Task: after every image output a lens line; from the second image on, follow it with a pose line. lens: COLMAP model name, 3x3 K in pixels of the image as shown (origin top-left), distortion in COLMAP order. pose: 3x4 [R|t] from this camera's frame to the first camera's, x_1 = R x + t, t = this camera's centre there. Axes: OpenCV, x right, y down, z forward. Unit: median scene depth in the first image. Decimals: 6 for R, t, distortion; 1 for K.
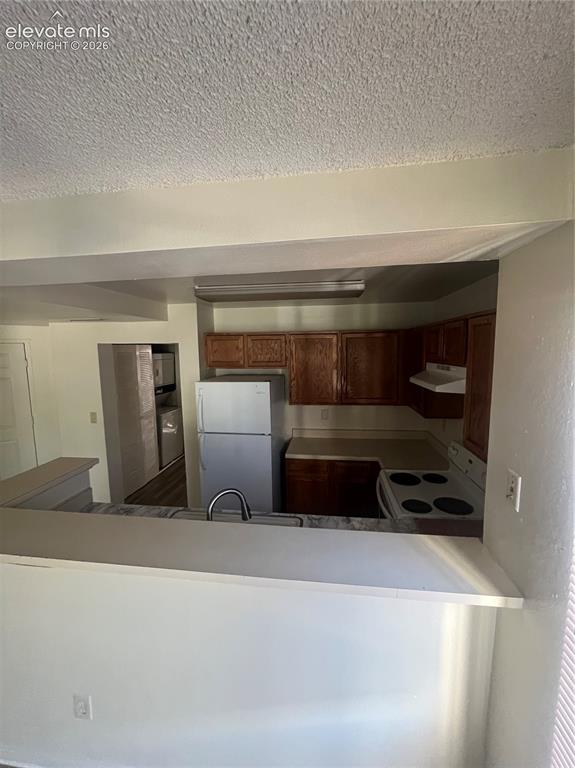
lens RADIAL K [[309.3, 0, 288.7], [0, 309.3, 384.5], [0, 0, 1]] dist [0.001445, -0.000039]
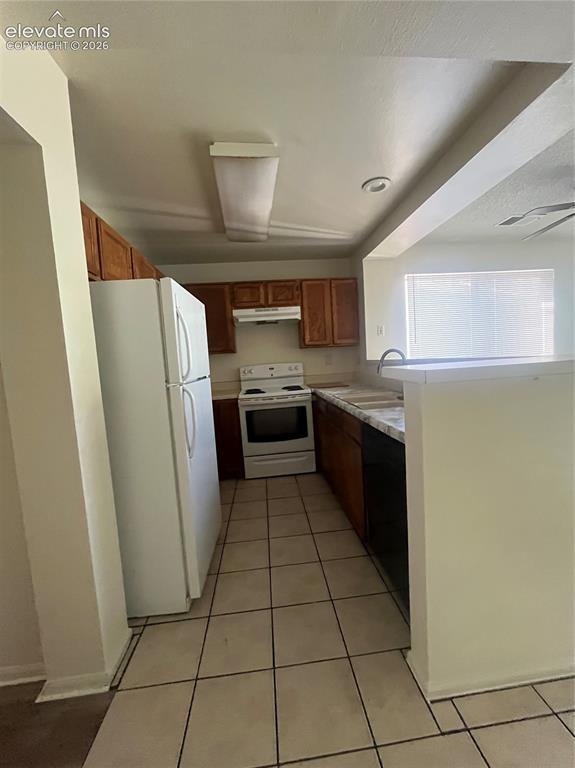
lens RADIAL K [[309.3, 0, 288.7], [0, 309.3, 384.5], [0, 0, 1]] dist [0.001445, -0.000039]
pose [[-0.204265, -0.060673, 0.977033, -0.759473], [0.176739, 0.979390, 0.097770, 0.129696], [-0.962829, 0.192651, -0.189332, 0.868856]]
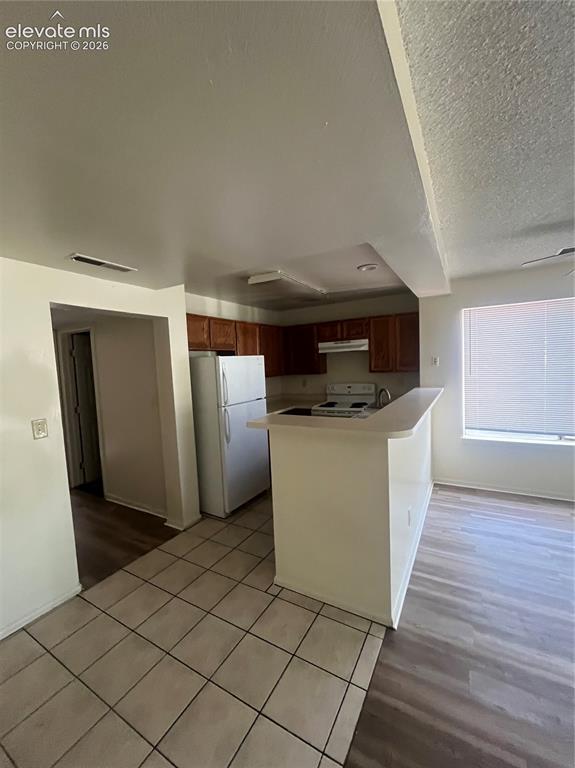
lens RADIAL K [[309.3, 0, 288.7], [0, 309.3, 384.5], [0, 0, 1]] dist [0.001445, -0.000039]
pose [[0.399744, -0.078384, 0.913269, -1.055932], [0.148396, 0.988728, 0.019906, 0.089484], [-0.904535, 0.127568, 0.406870, 0.357923]]
